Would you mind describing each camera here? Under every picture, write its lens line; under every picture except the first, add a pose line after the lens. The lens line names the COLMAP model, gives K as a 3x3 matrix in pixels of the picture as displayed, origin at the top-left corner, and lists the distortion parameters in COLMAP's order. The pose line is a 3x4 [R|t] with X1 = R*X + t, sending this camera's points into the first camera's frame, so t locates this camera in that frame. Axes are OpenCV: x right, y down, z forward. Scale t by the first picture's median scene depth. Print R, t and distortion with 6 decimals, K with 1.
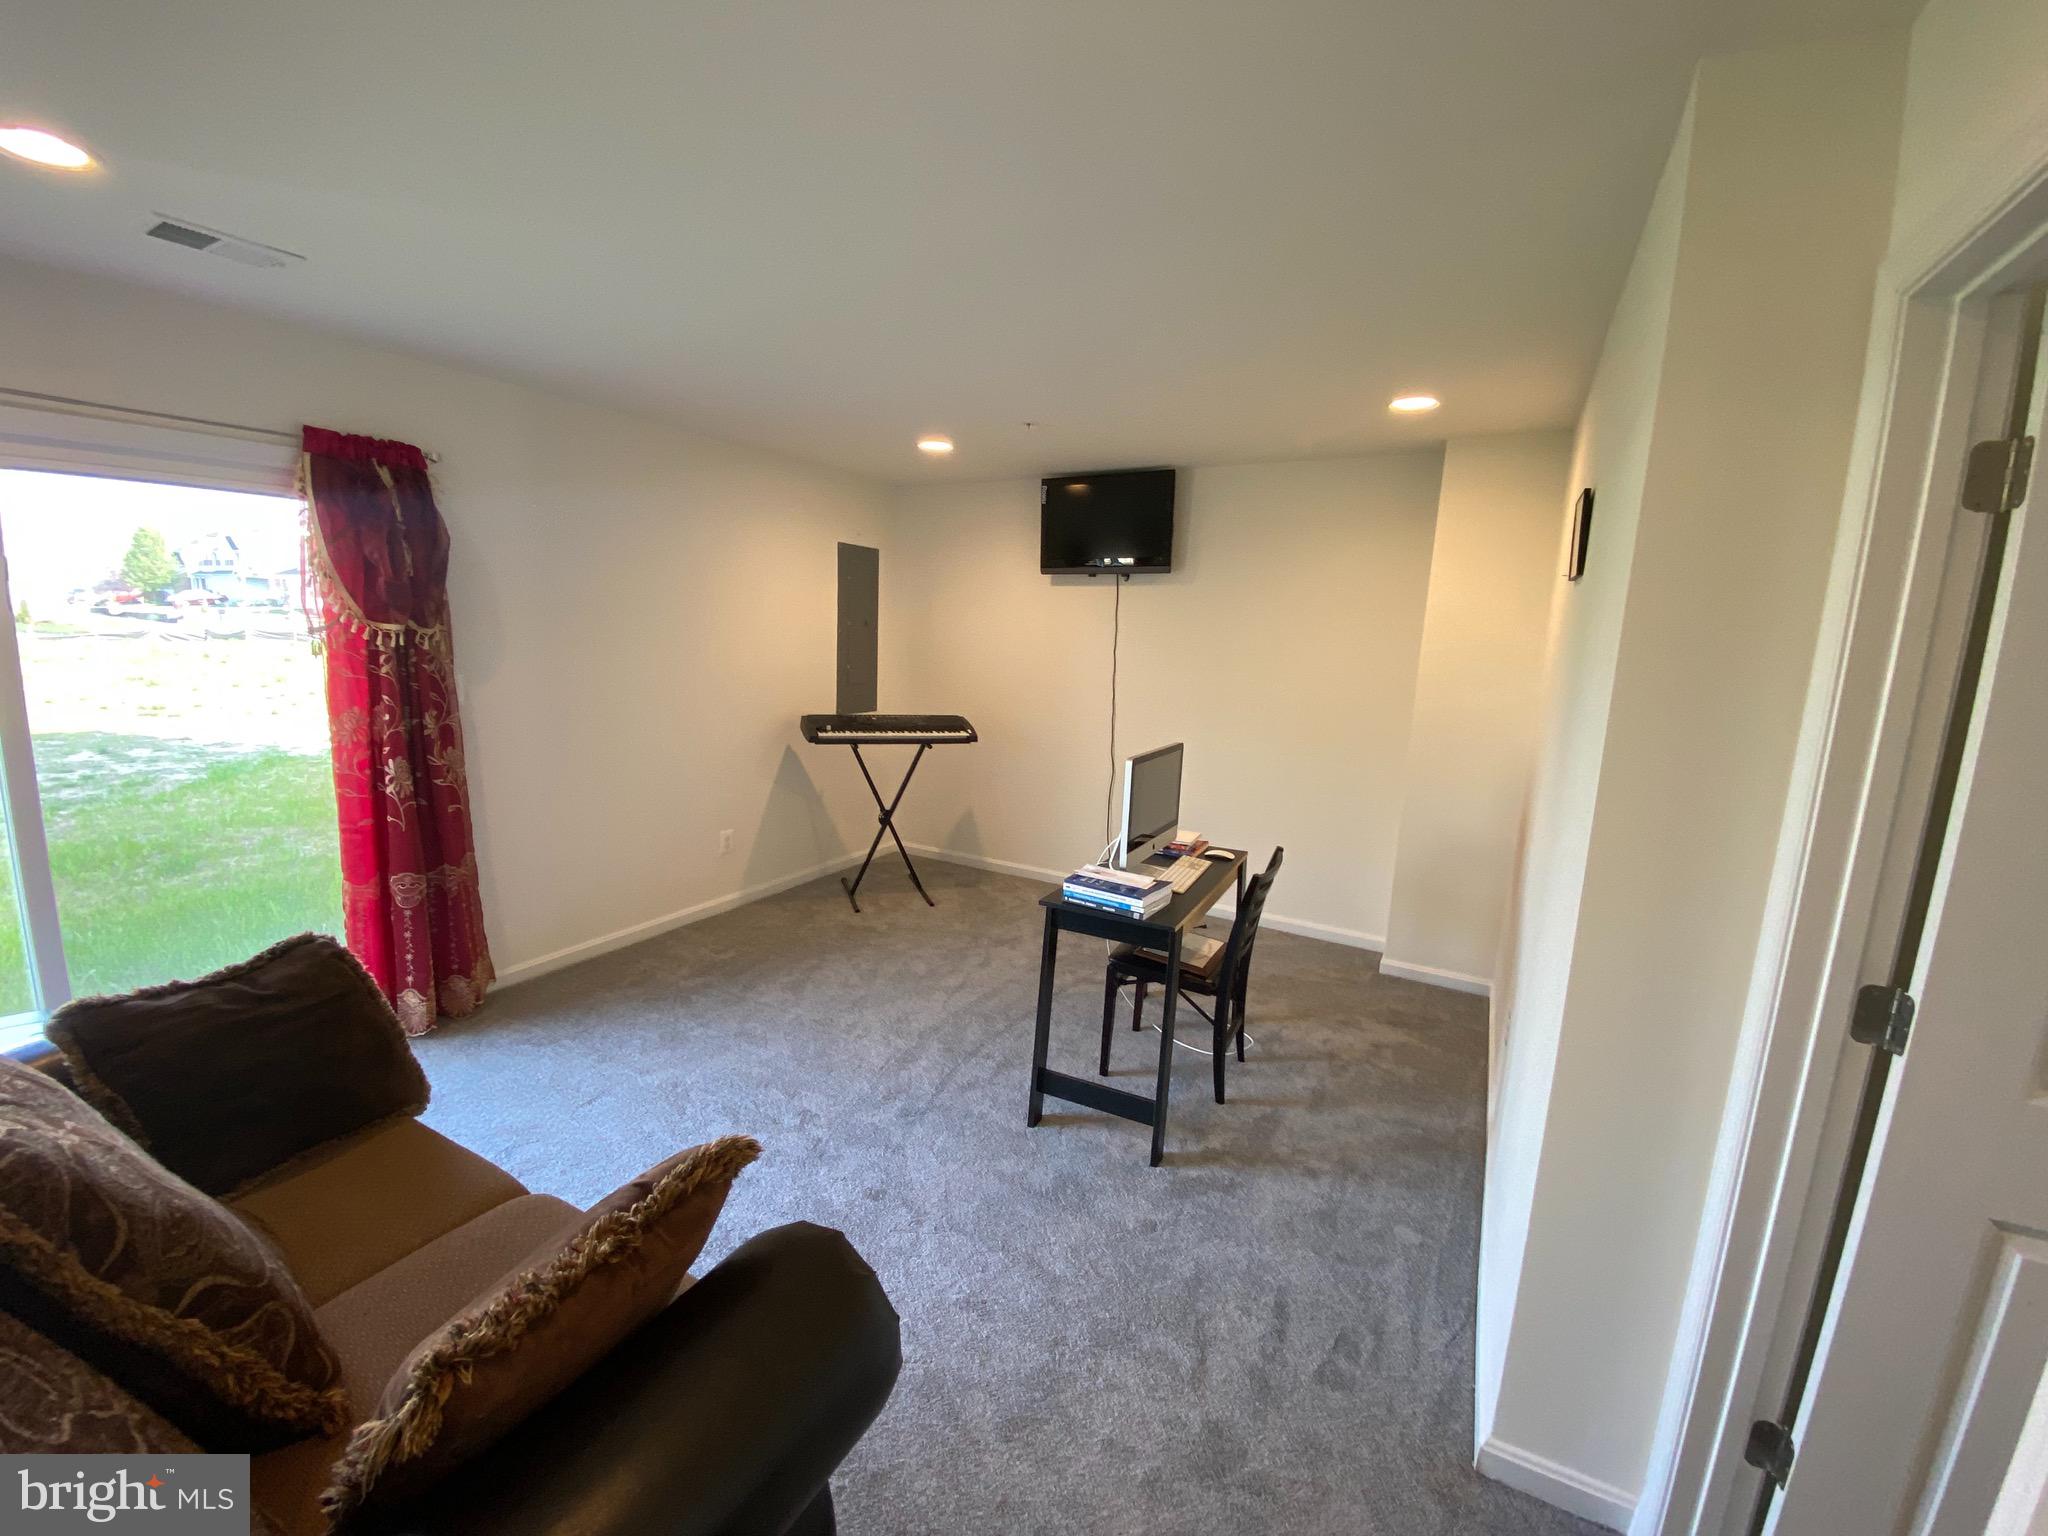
lens RADIAL K [[838.0, 0, 1021.9], [0, 838.0, 760.0], [0, 0, 1]] dist [0.013863, -0.017206]
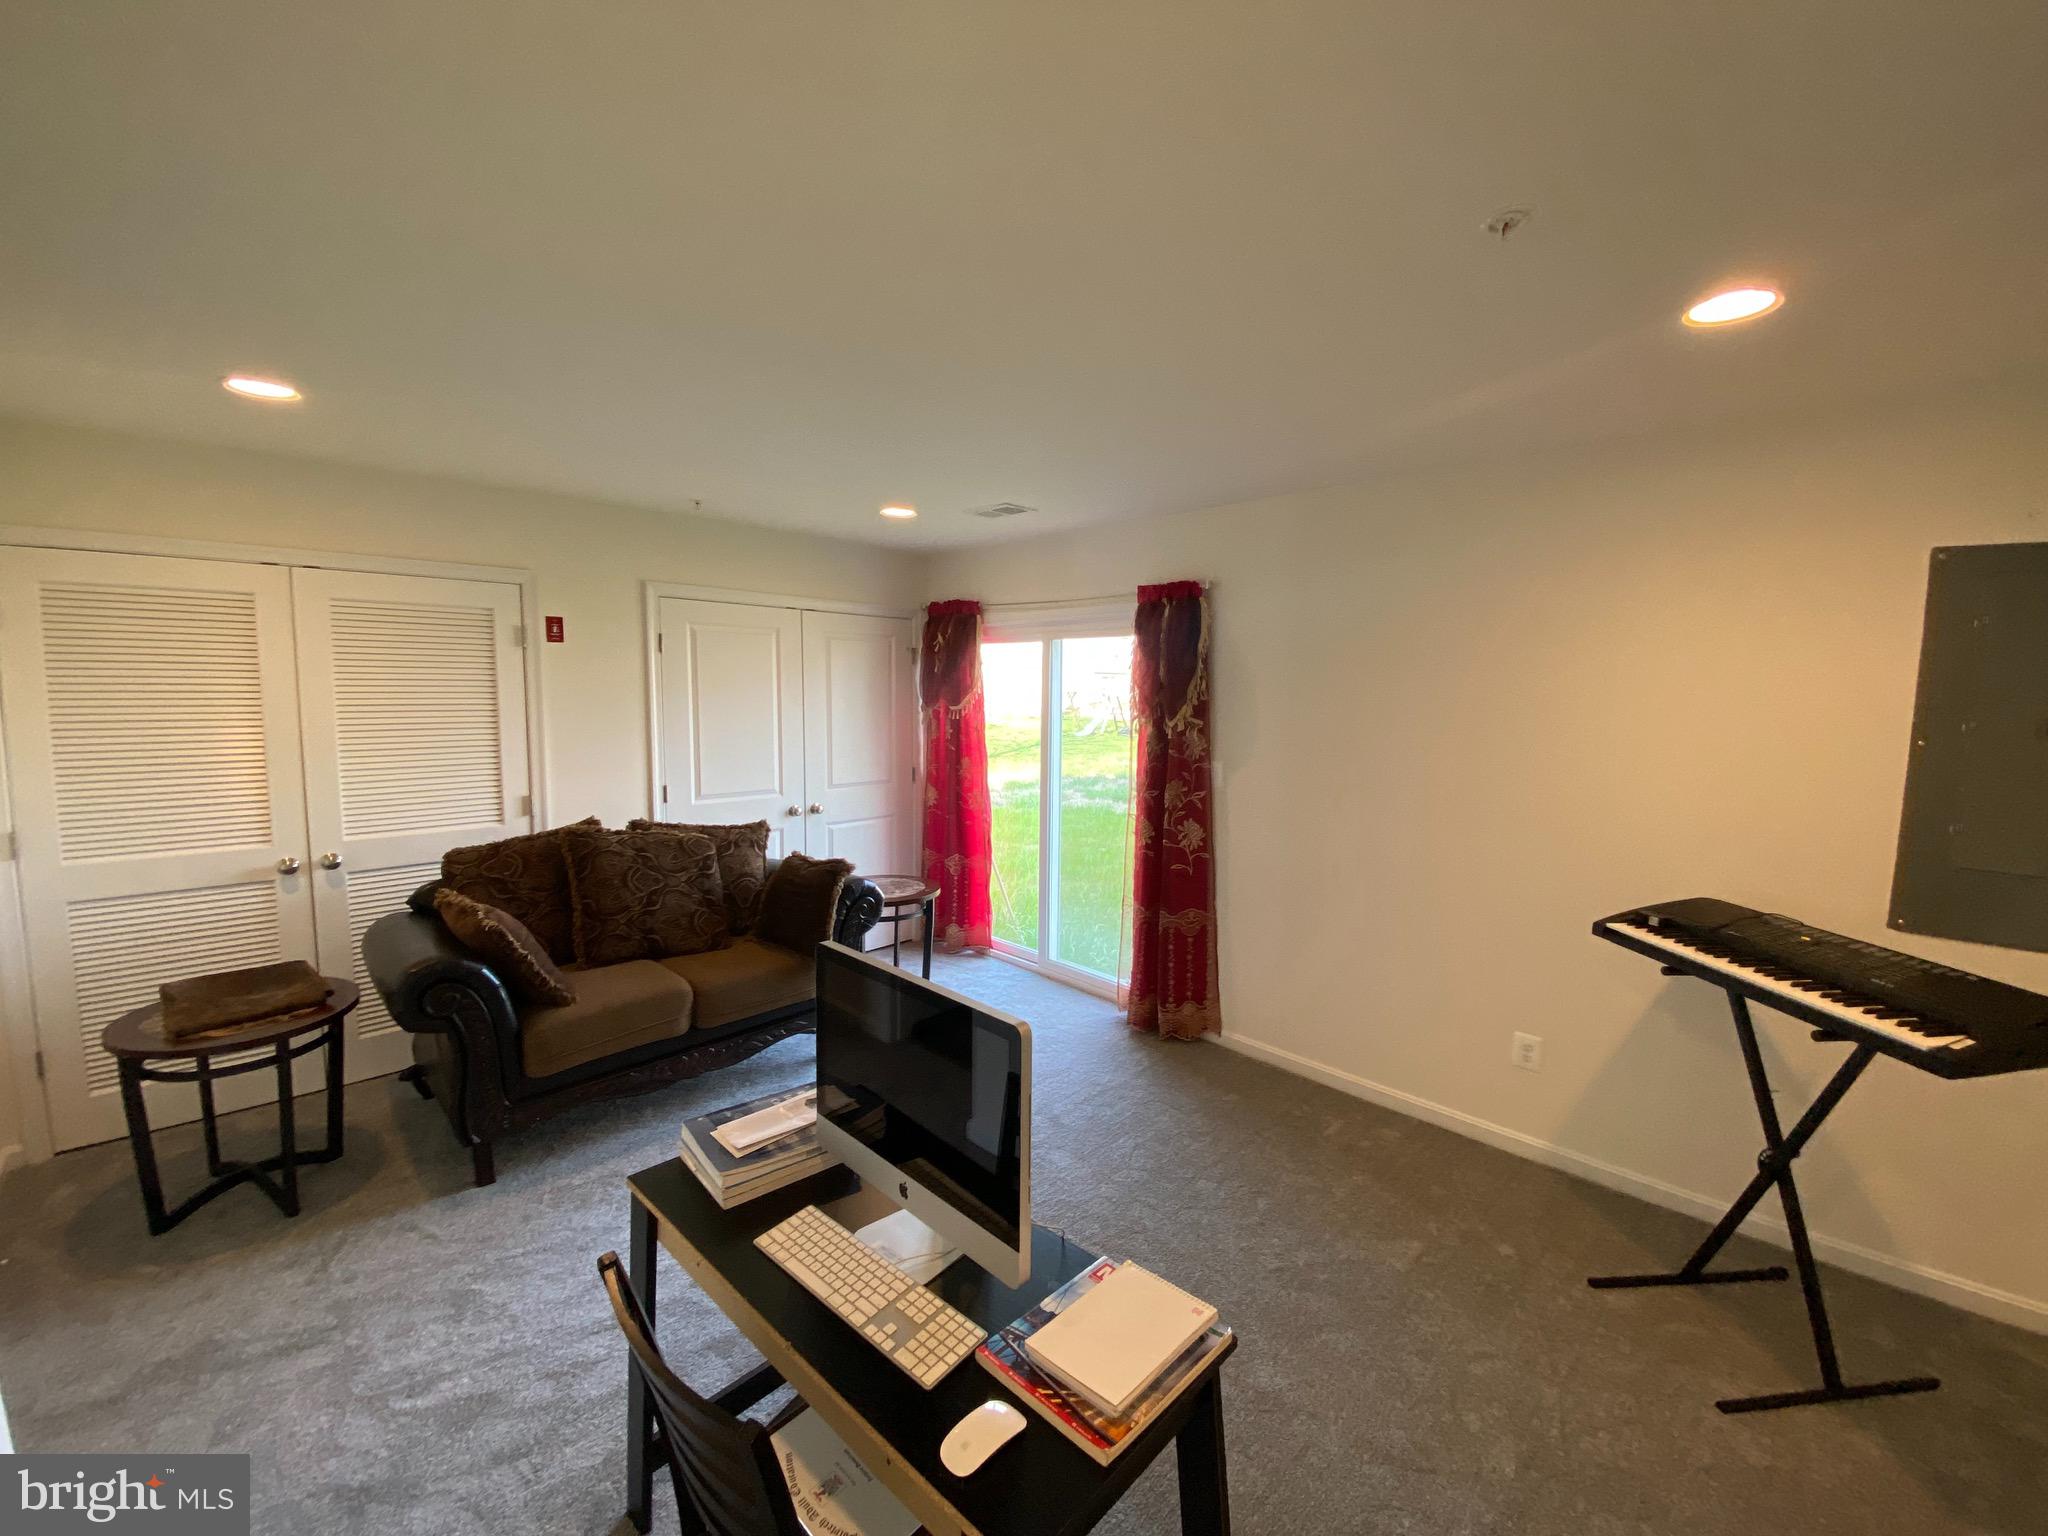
lens RADIAL K [[838.0, 0, 1021.9], [0, 838.0, 760.0], [0, 0, 1]] dist [0.013863, -0.017206]
pose [[-0.269849, 0.030023, -0.962435, 0.549524], [-0.189004, 0.978418, 0.083515, -0.152845], [0.944171, 0.204441, -0.258351, 1.052035]]
